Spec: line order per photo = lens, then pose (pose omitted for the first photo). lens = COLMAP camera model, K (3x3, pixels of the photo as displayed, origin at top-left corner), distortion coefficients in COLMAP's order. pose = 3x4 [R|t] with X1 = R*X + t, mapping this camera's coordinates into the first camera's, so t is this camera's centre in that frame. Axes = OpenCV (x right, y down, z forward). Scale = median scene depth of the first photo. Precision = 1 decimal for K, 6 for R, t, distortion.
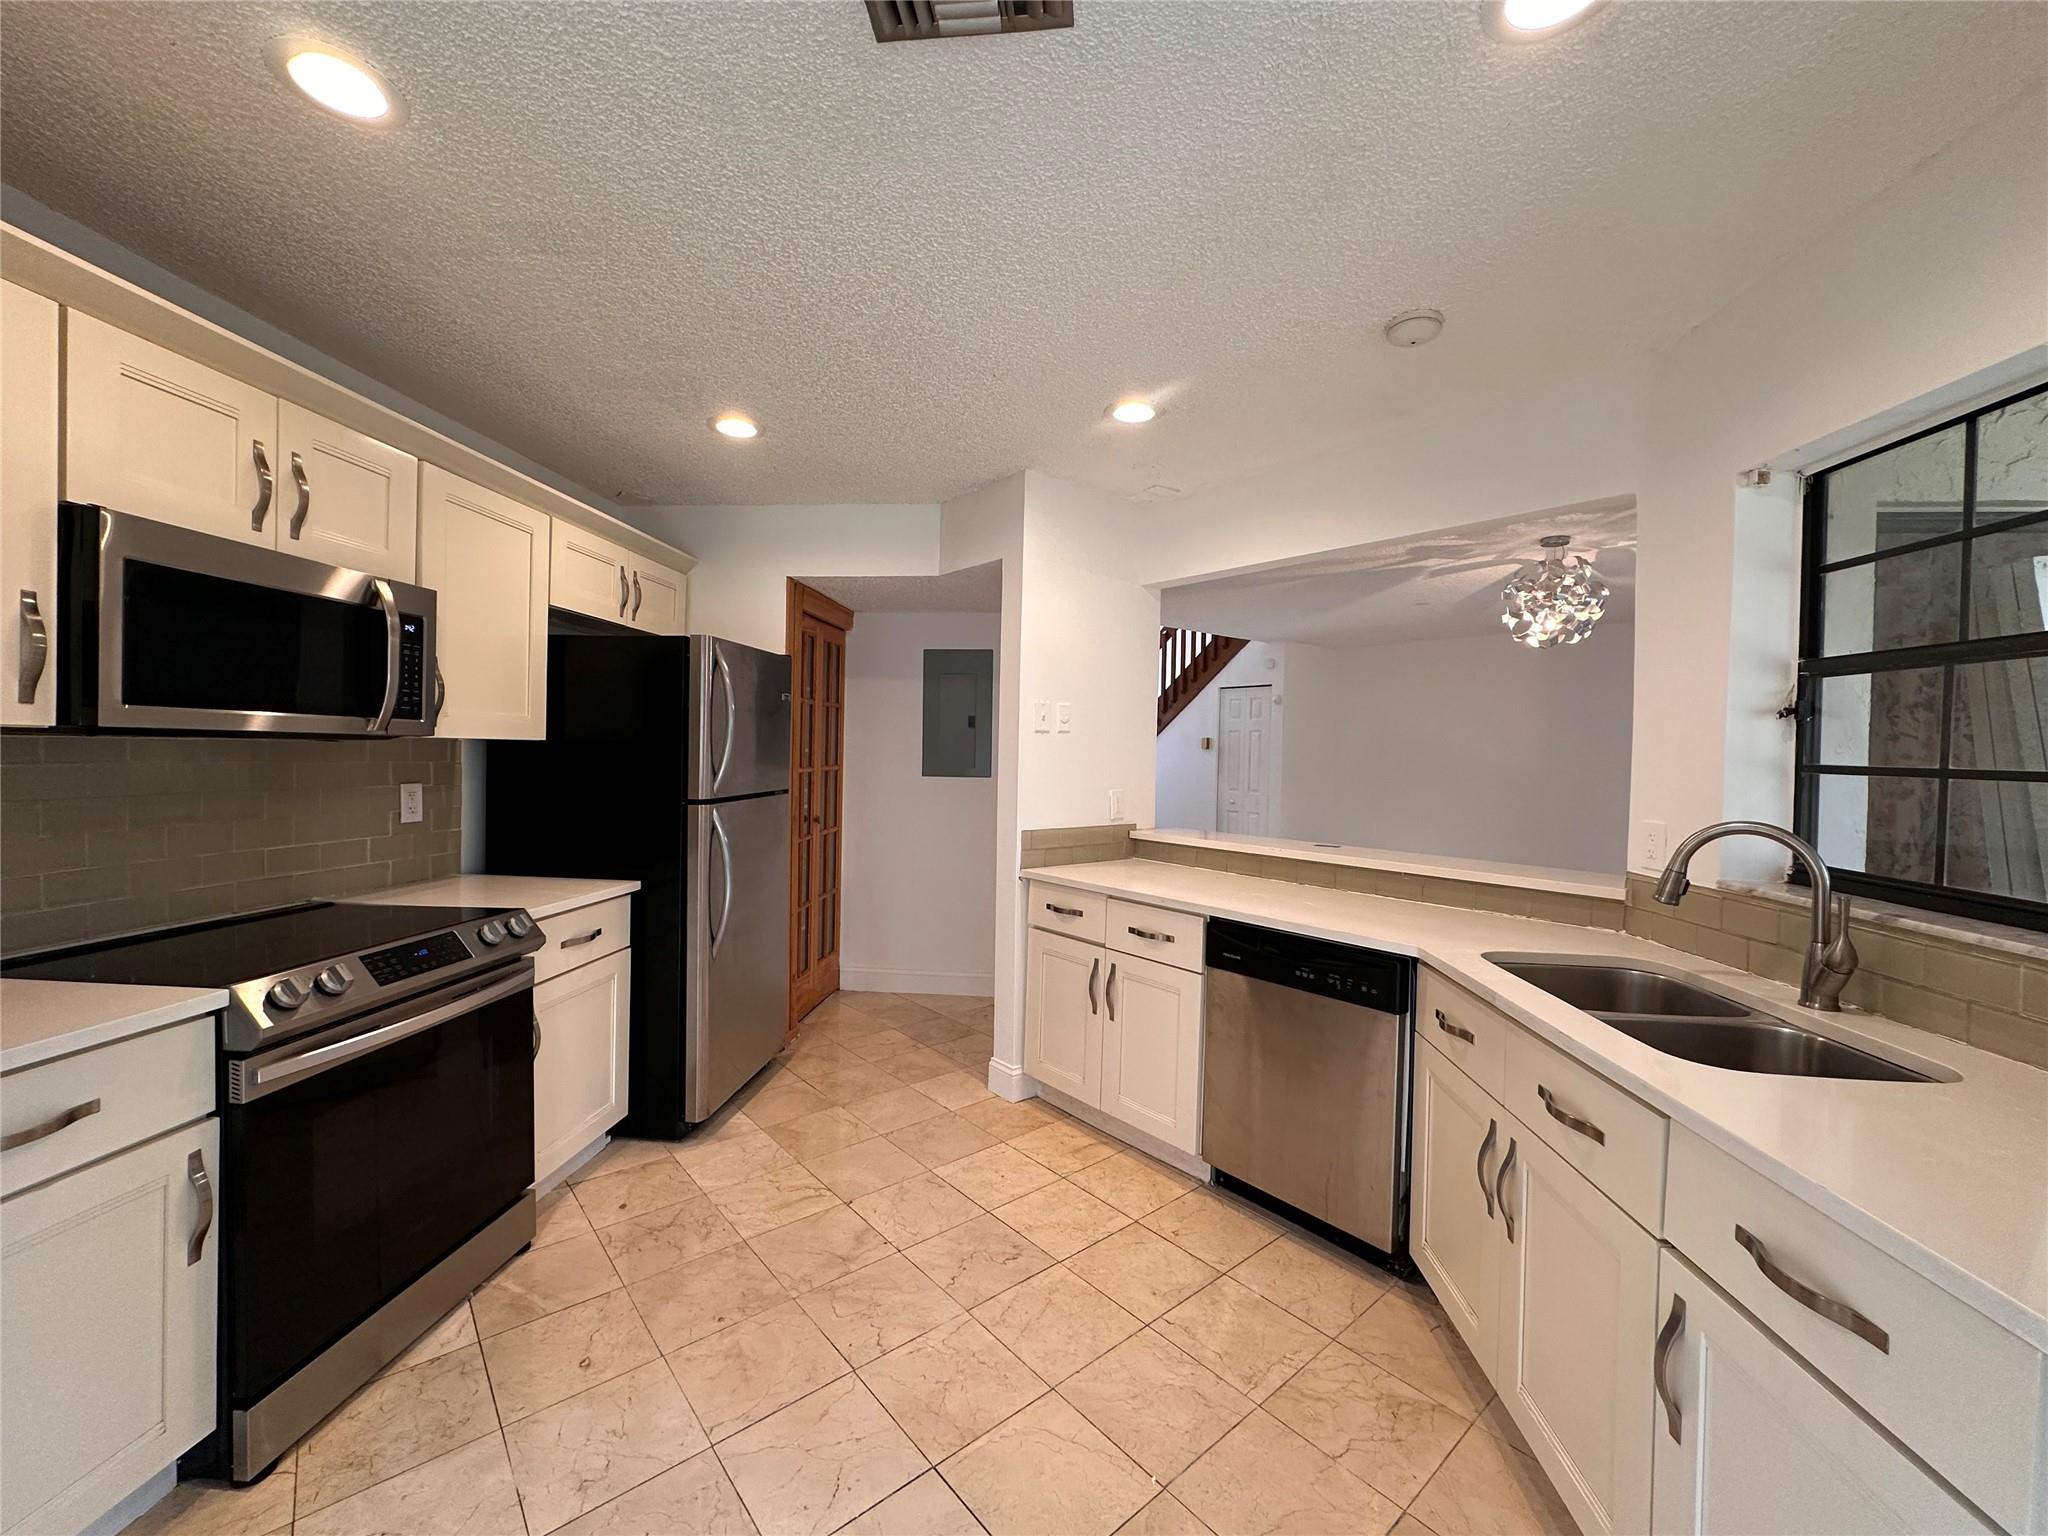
lens RADIAL K [[816.0, 0, 1021.9], [0, 816.0, 769.8], [0, 0, 1]] dist [-0.002536, 0.000596]
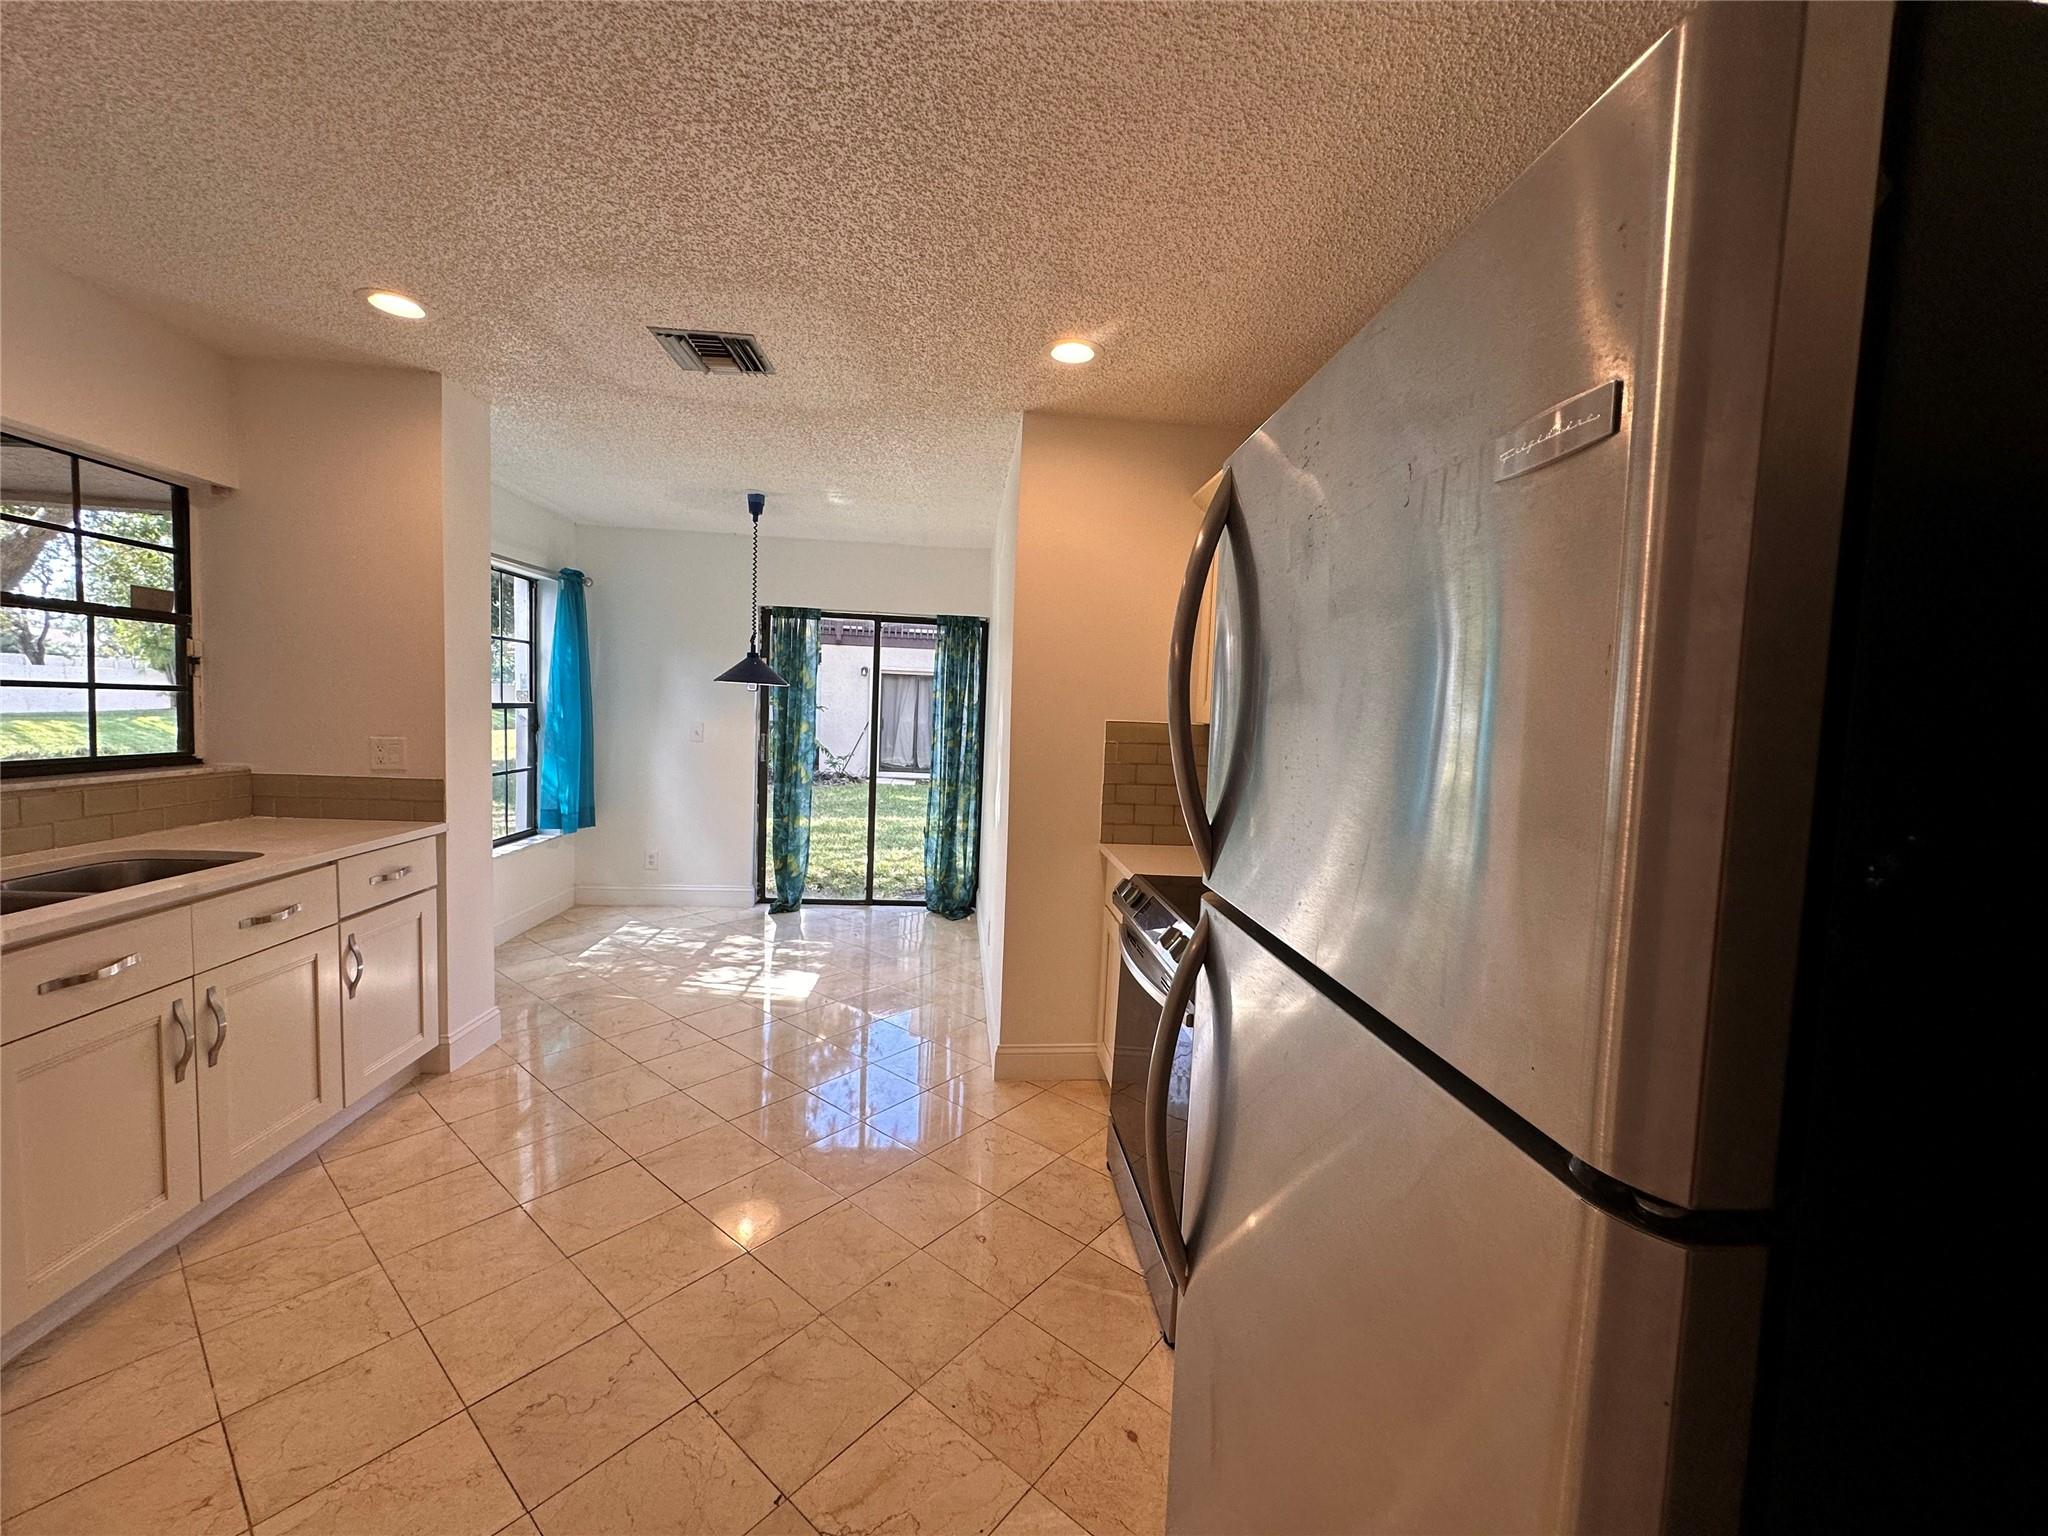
lens RADIAL K [[816.0, 0, 1022.6], [0, 816.0, 767.5], [0, 0, 1]] dist [-0.002536, 0.000596]
pose [[-0.982447, -0.049389, -0.179885, -0.226165], [-0.066921, 0.993439, 0.092734, -0.051797], [0.174124, 0.103144, -0.979307, 1.390184]]
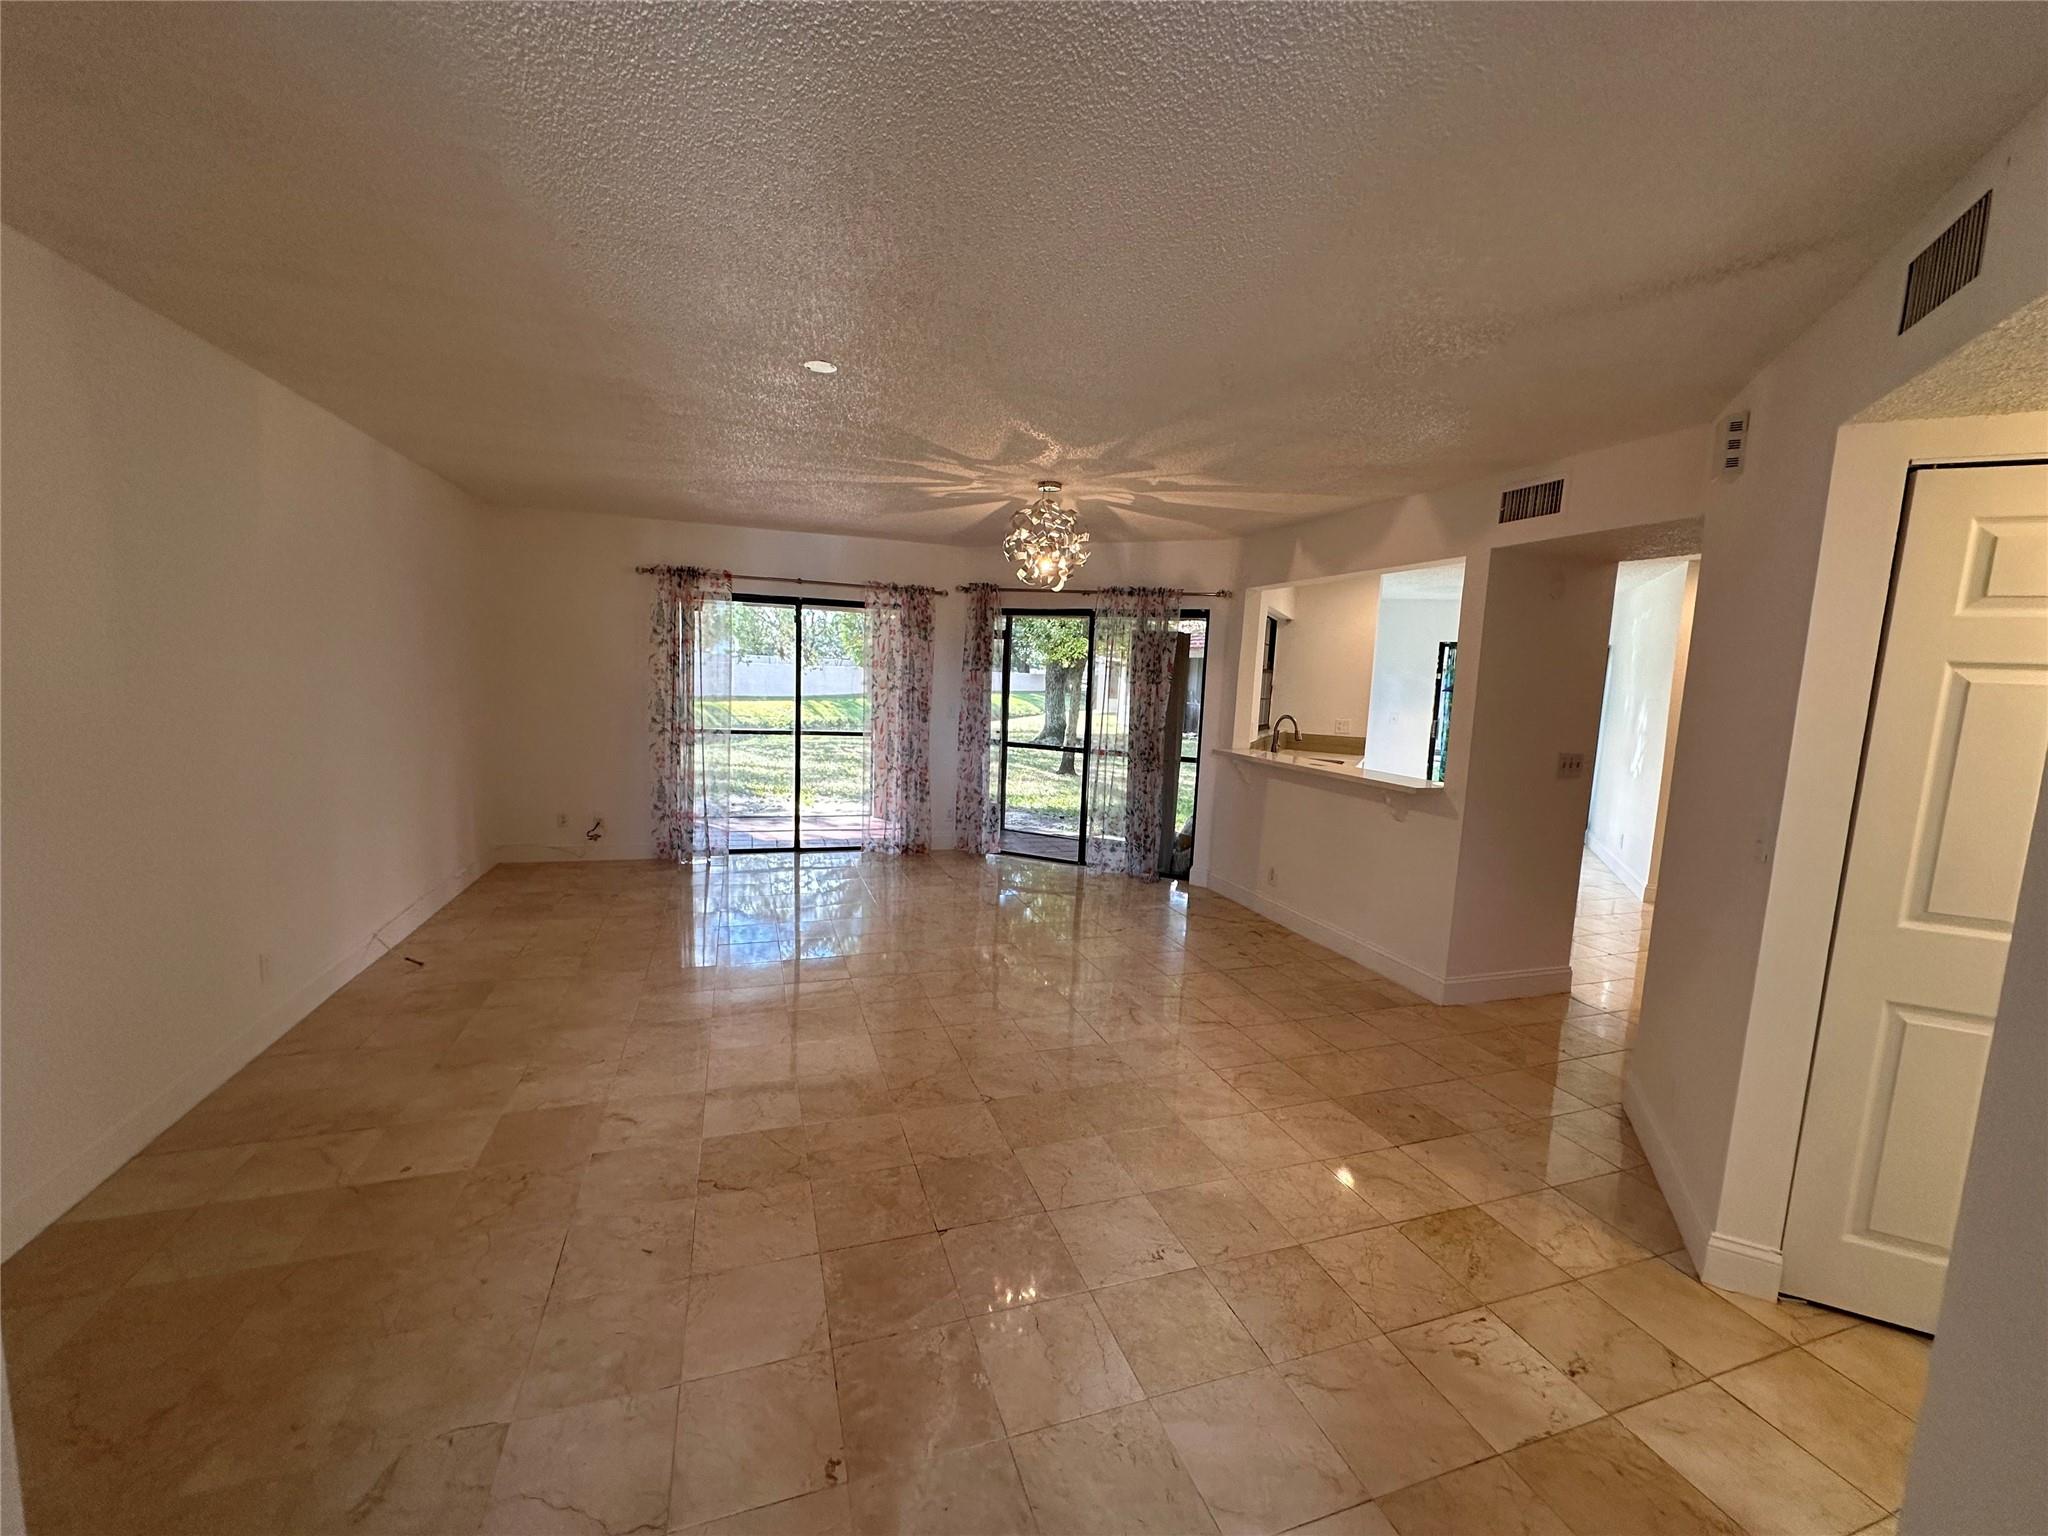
lens RADIAL K [[816.0, 0, 1019.8], [0, 816.0, 768.8], [0, 0, 1]] dist [-0.002536, 0.000596]
pose [[-0.929644, -0.099945, 0.354644, 0.409131], [-0.050715, 0.988056, 0.145510, -0.102977], [-0.364951, 0.117287, -0.923610, 2.914251]]
